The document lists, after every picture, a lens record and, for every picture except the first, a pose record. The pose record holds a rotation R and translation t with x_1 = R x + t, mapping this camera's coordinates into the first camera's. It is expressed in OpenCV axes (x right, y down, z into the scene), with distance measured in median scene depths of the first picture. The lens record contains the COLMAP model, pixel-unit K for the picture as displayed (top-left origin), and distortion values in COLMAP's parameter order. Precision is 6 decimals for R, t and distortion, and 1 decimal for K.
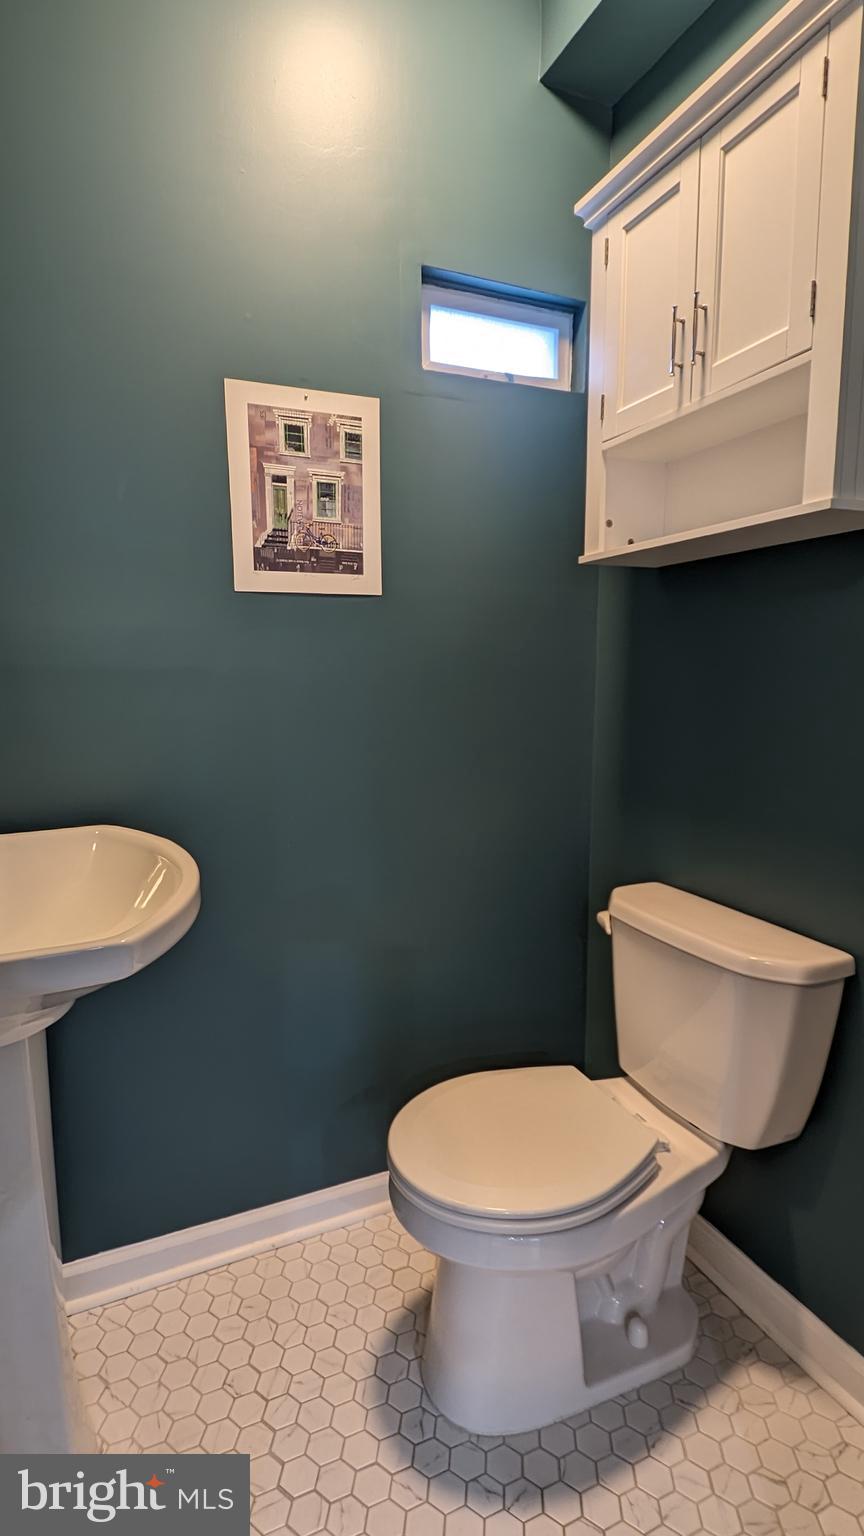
lens RADIAL K [[773.8, 0, 432.0], [0, 773.8, 768.0], [0, 0, 1]] dist [0.004759, 0.000828]
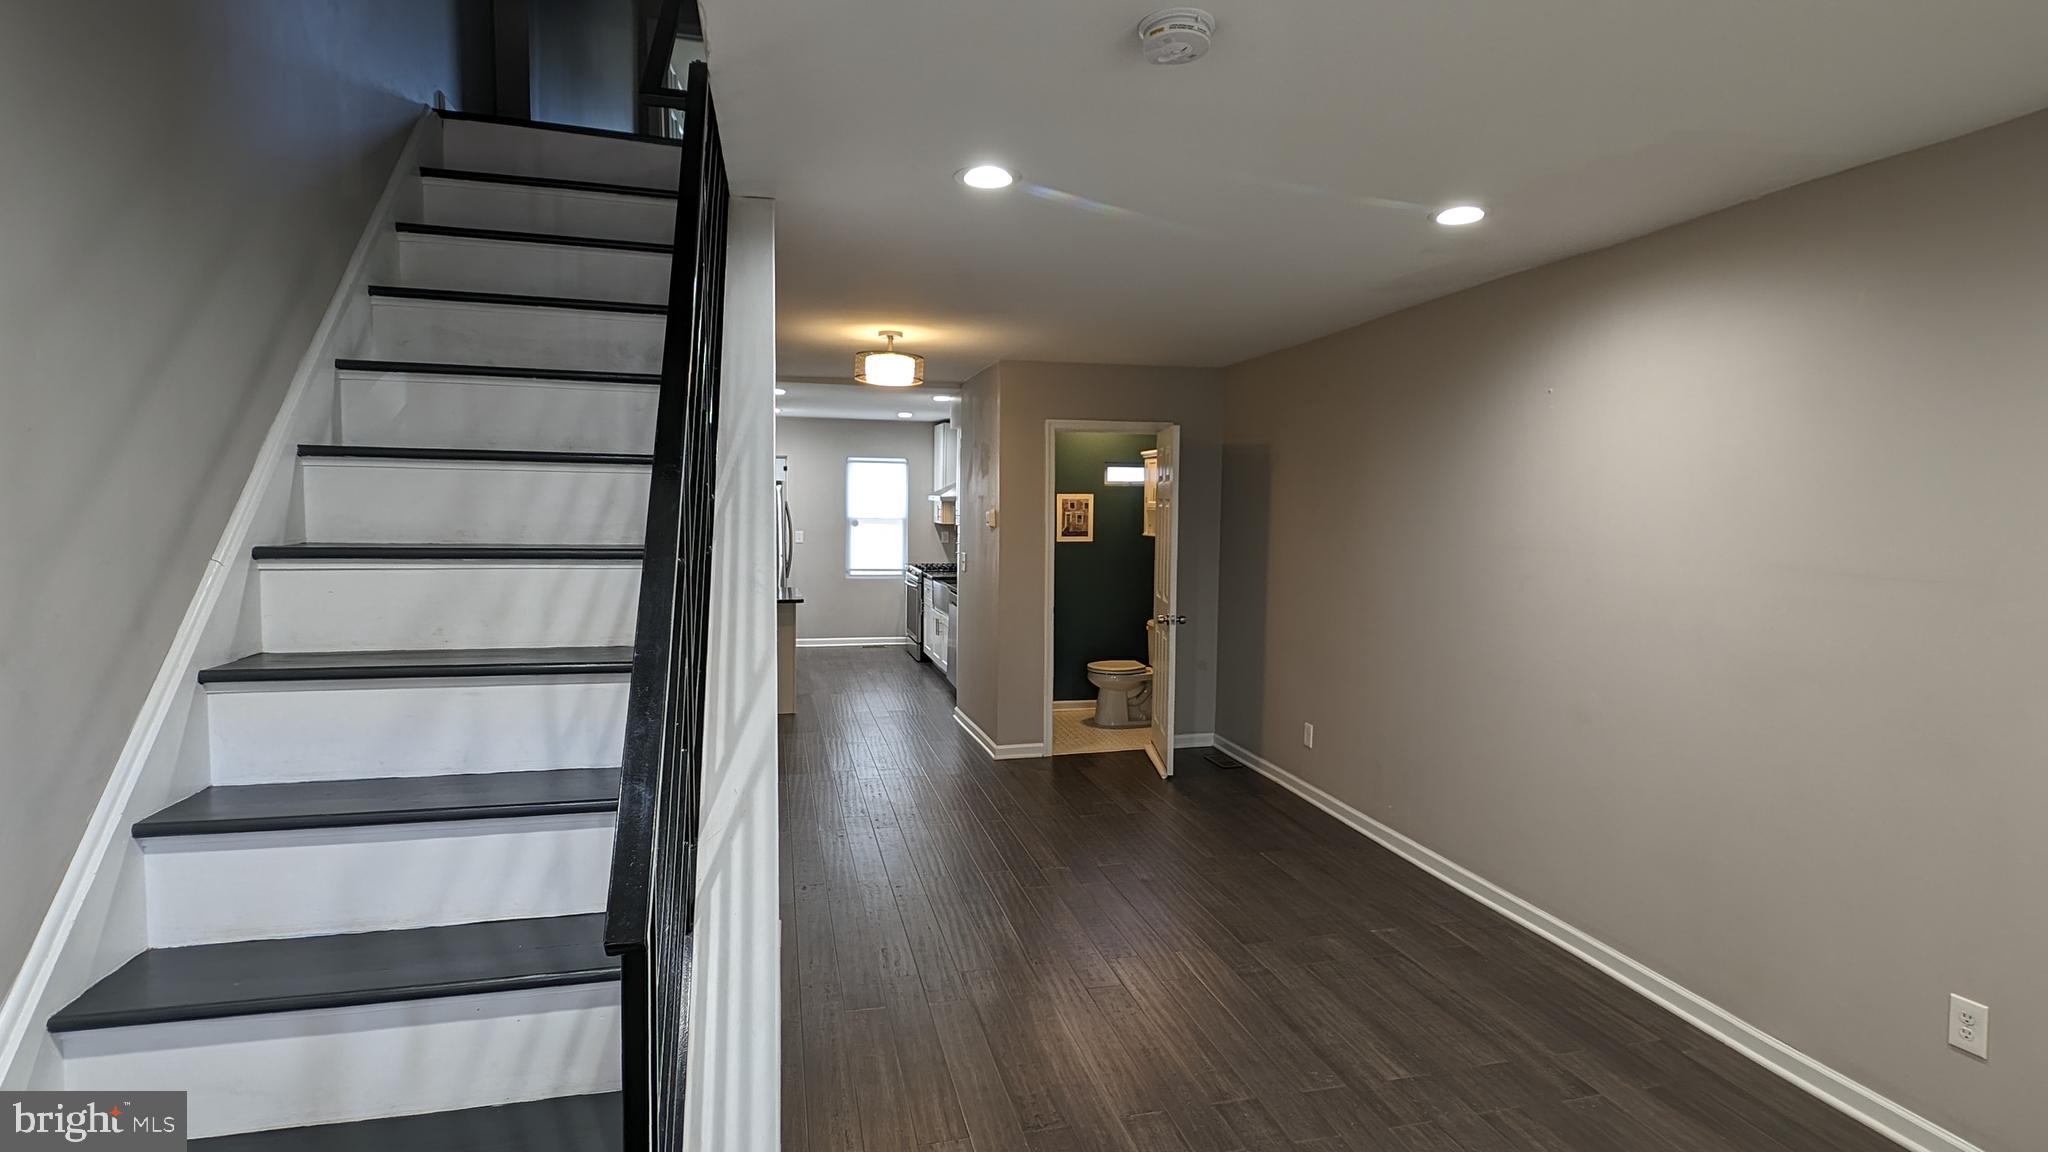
lens RADIAL K [[1031.7, 0, 1031.7], [0, 1031.7, 574.5], [0, 0, 1]] dist [0.004759, 0.000828]
pose [[0.984598, 0.030387, -0.172170, 0.560542], [-0.041399, 0.997295, -0.060733, 0.284117], [0.169859, 0.066926, 0.983193, -4.367210]]
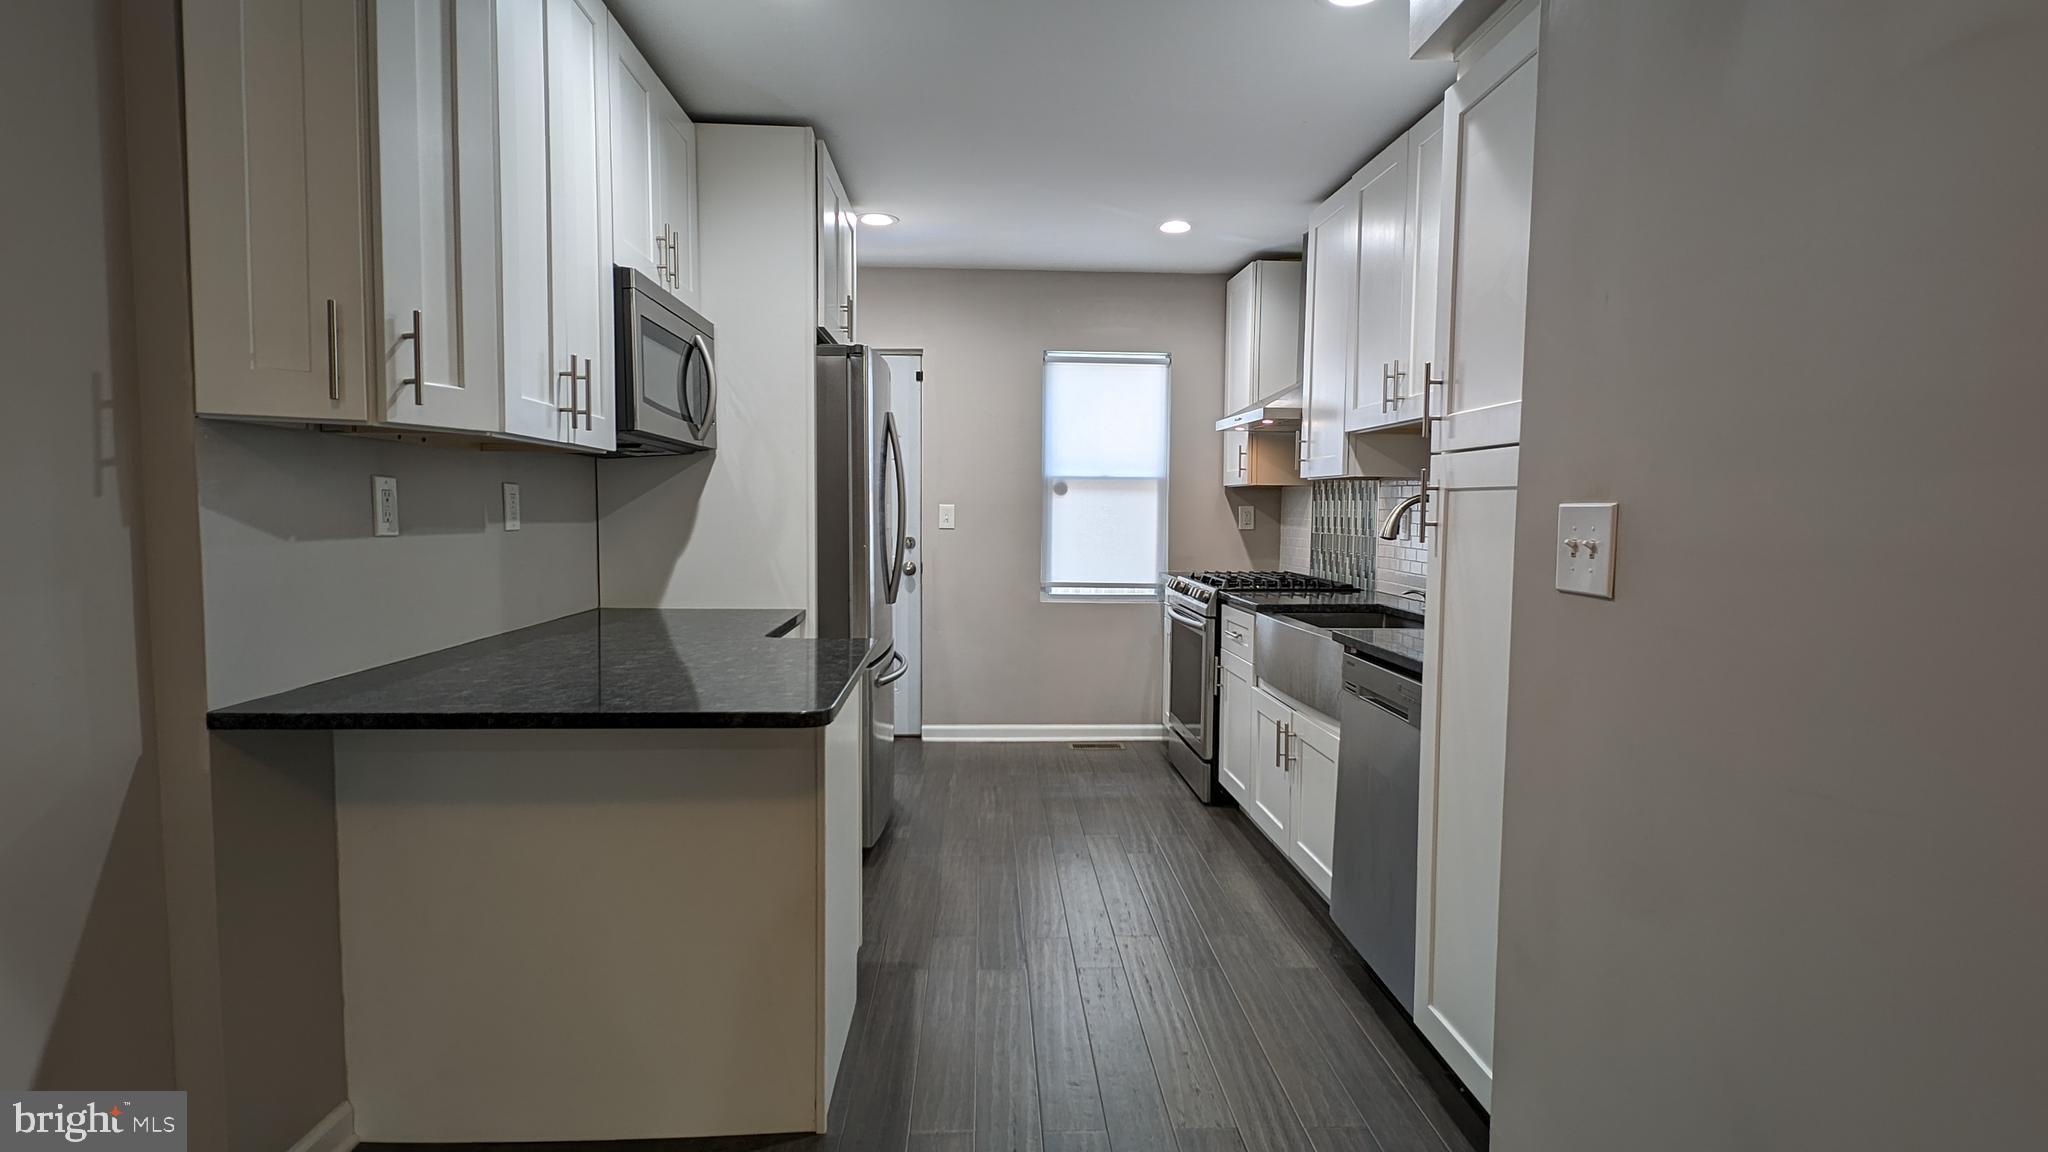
lens RADIAL K [[1031.7, 0, 1031.7], [0, 1031.7, 574.5], [0, 0, 1]] dist [0.004759, 0.000828]
pose [[0.930423, 0.031369, -0.365143, -0.831180], [-0.059257, 0.996097, -0.065418, 0.044401], [0.361666, 0.082503, 0.928650, -0.433806]]
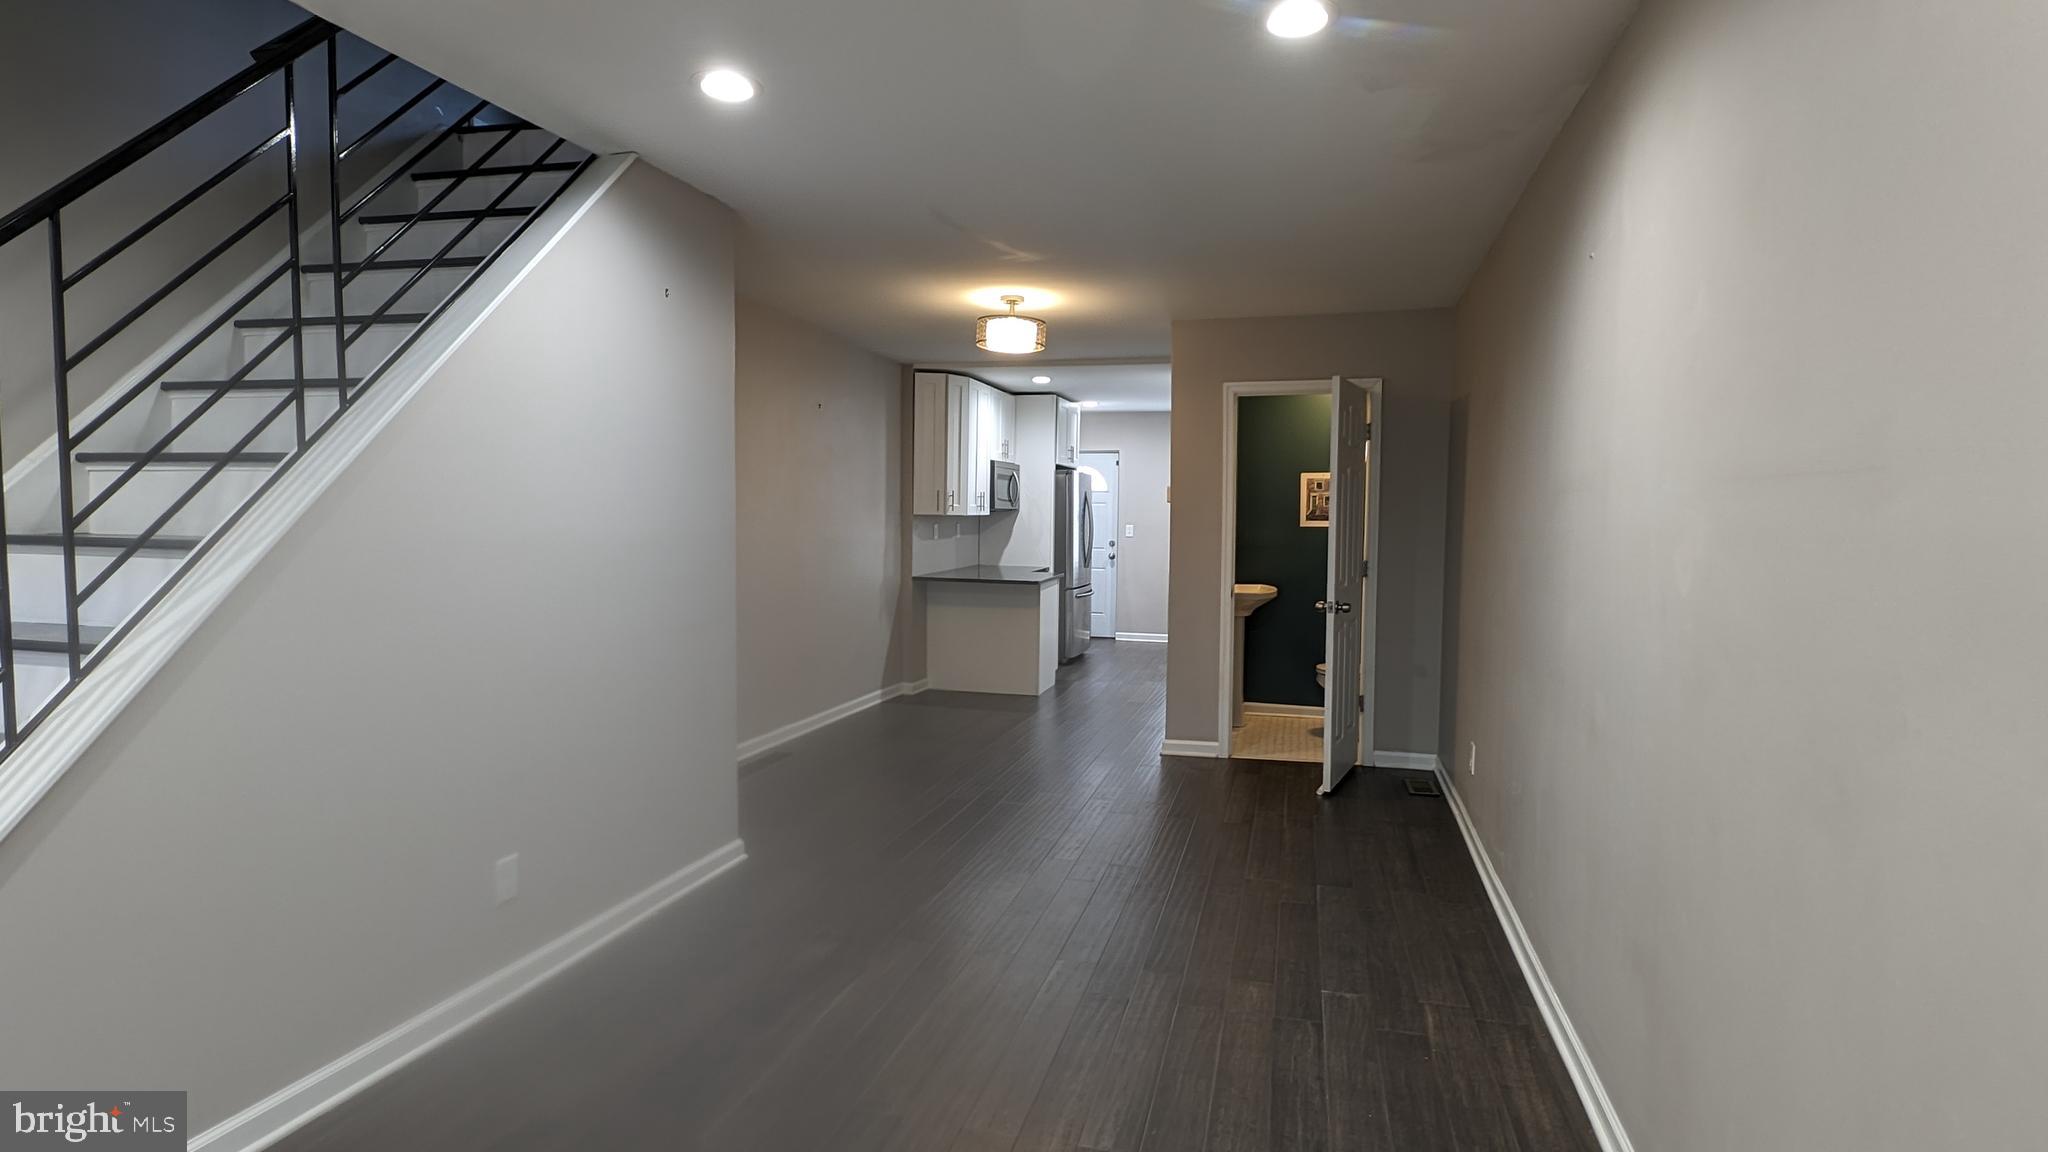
lens RADIAL K [[1031.7, 0, 1031.7], [0, 1031.7, 574.5], [0, 0, 1]] dist [0.004759, 0.000828]
pose [[0.779023, 0.052726, -0.624775, 1.802012], [-0.100534, 0.994069, -0.041462, 0.327049], [0.618883, 0.095111, 0.779704, -3.549522]]
